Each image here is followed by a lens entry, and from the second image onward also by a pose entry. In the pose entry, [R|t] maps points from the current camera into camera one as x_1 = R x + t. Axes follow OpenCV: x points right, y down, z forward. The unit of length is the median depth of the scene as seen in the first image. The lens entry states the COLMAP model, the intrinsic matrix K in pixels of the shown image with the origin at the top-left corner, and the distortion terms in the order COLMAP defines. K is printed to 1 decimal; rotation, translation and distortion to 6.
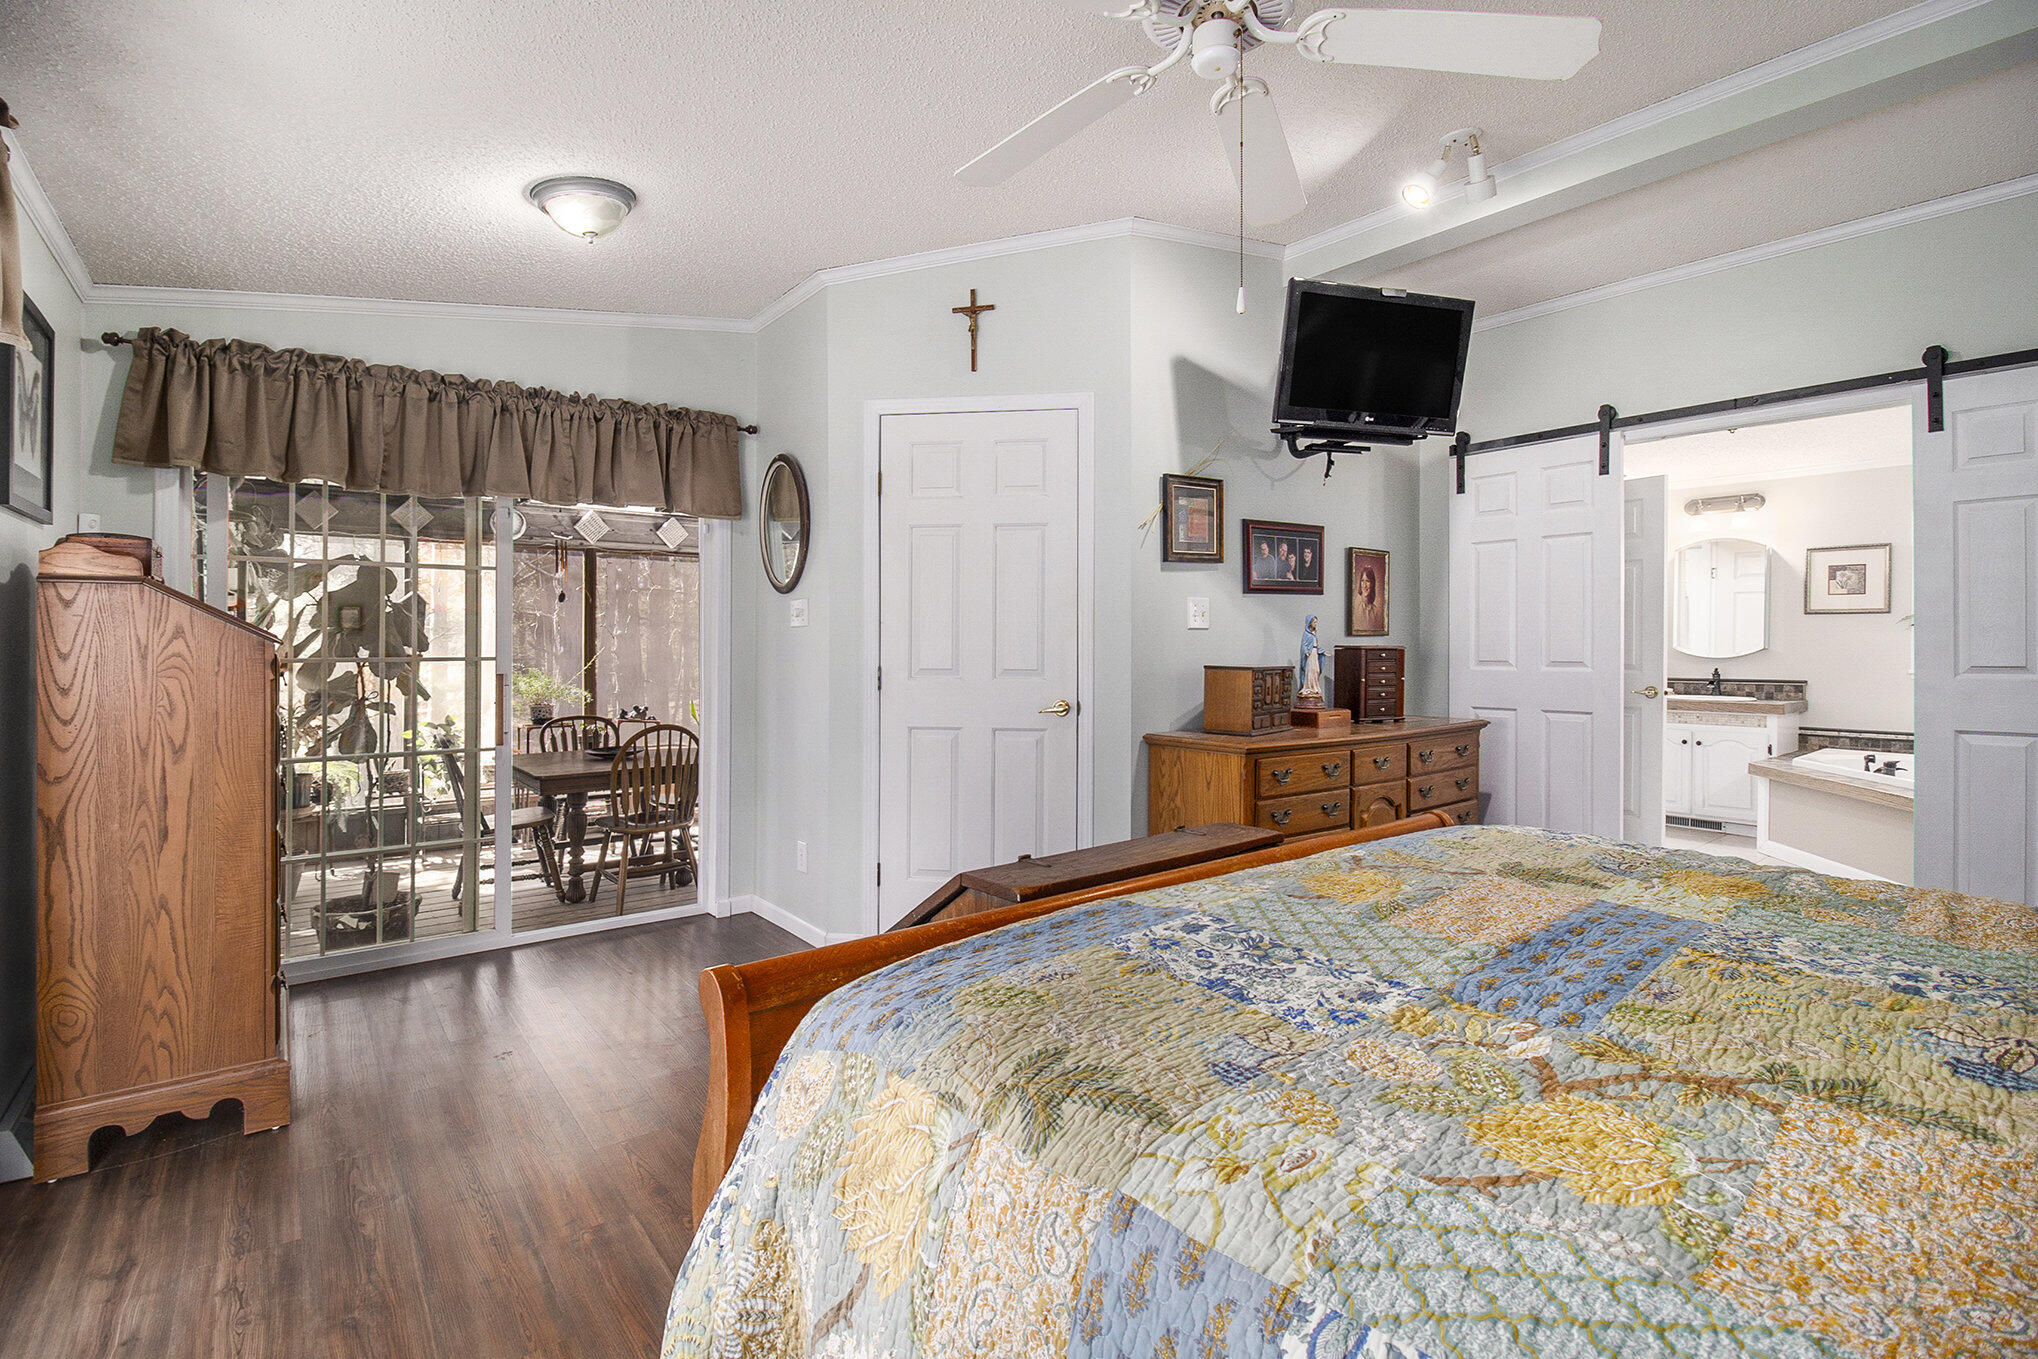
lens RADIAL K [[946.5, 0, 1023.6], [0, 946.5, 649.9], [0, 0, 1]] dist [-0.000755, -0.013701]
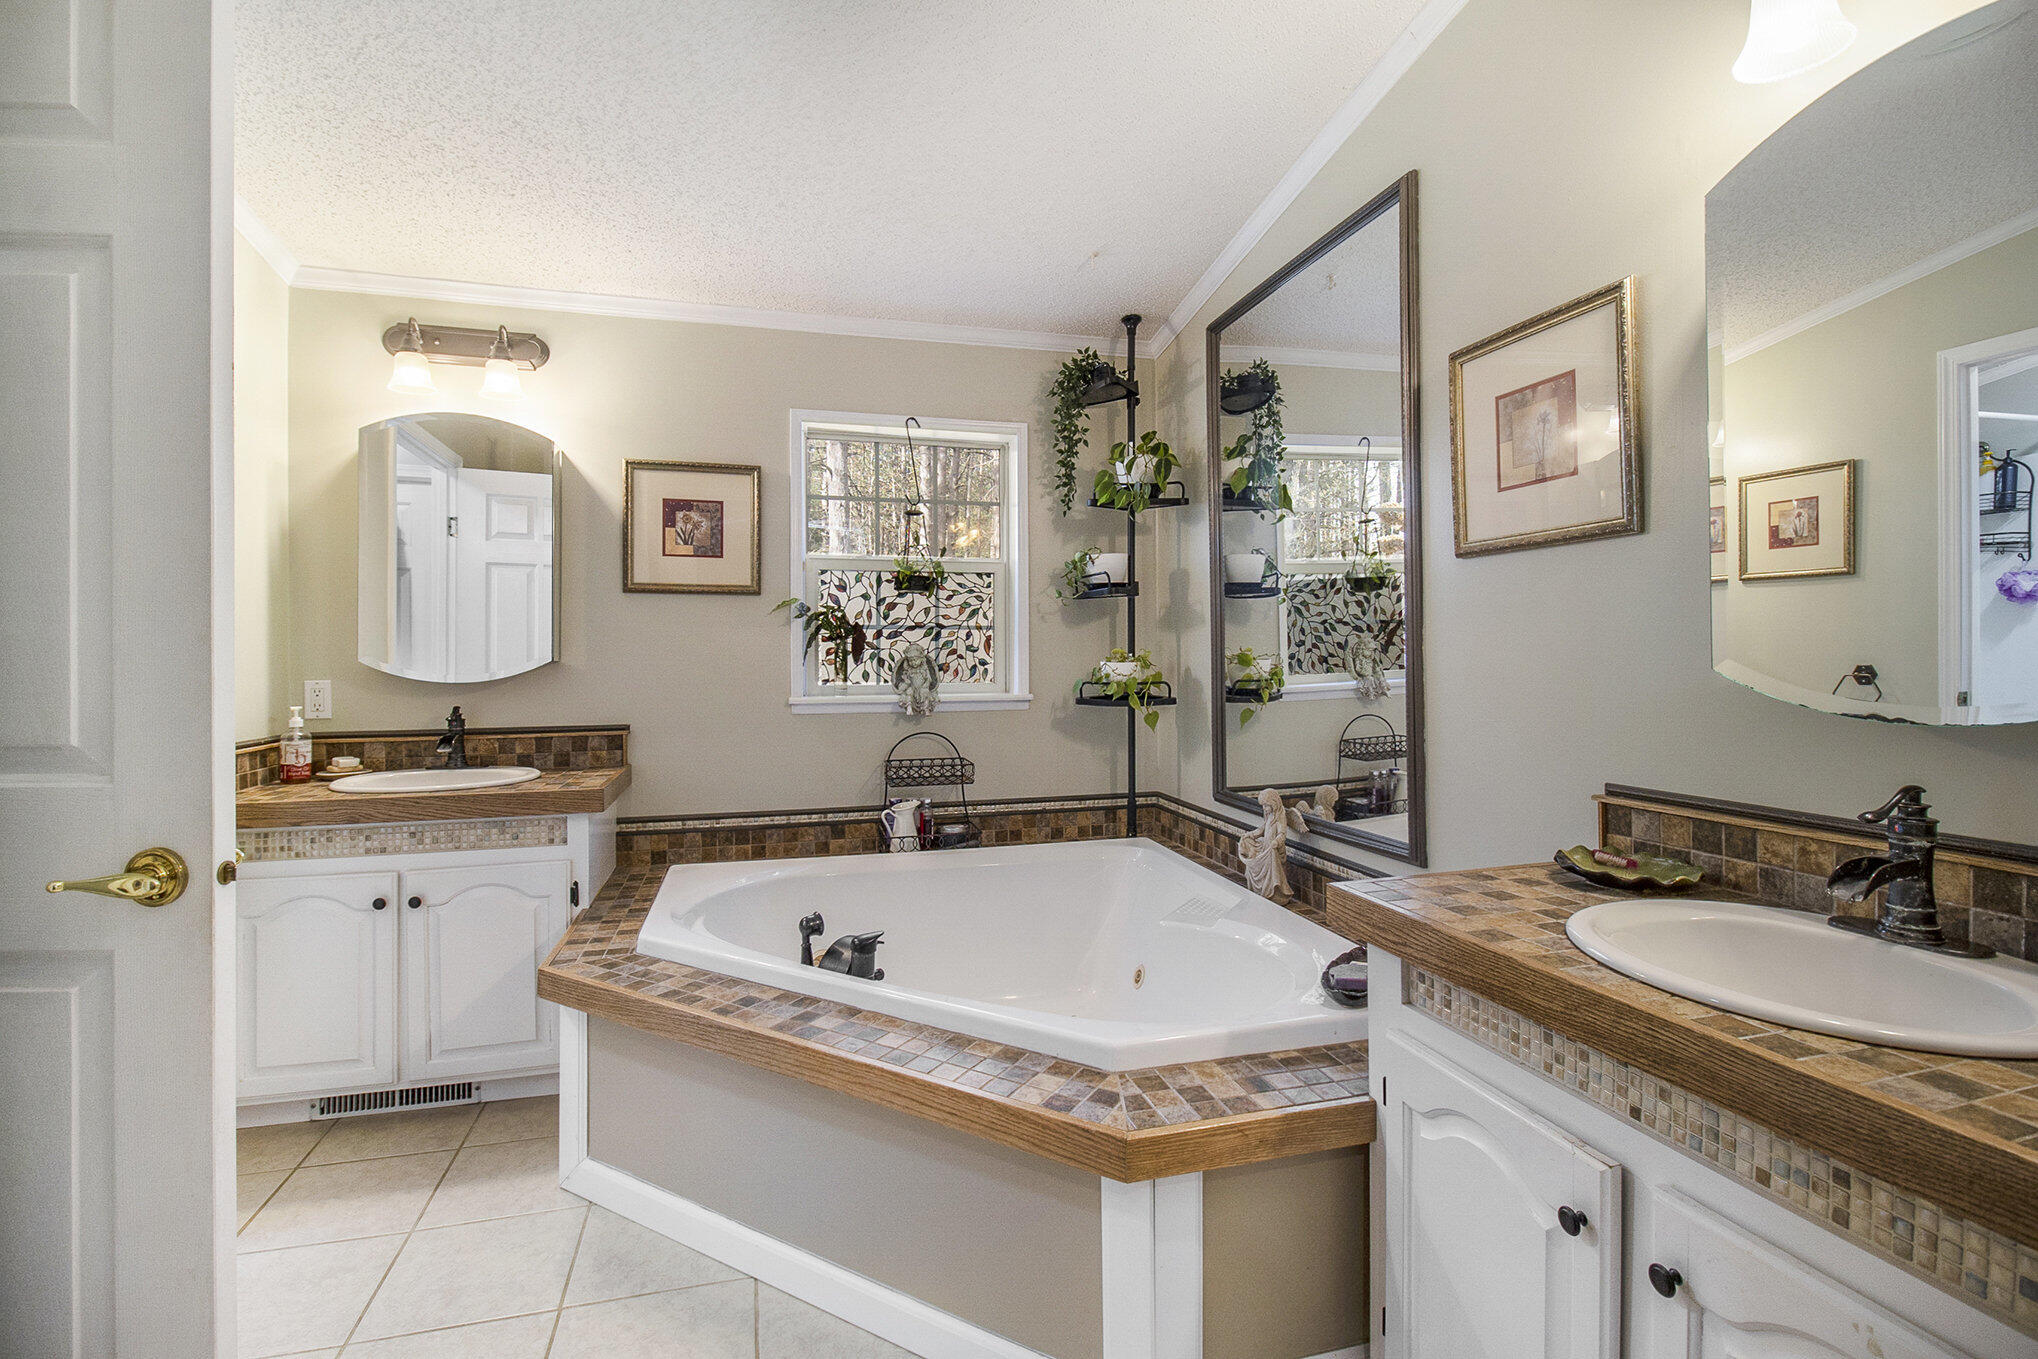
lens RADIAL K [[946.5, 0, 1023.6], [0, 946.5, 649.9], [0, 0, 1]] dist [-0.000755, -0.013701]
pose [[0.392713, 0.001503, 0.919660, 0.459066], [0.011932, 0.999906, -0.006729, -0.001264], [-0.919584, 0.013616, 0.392658, 0.616914]]
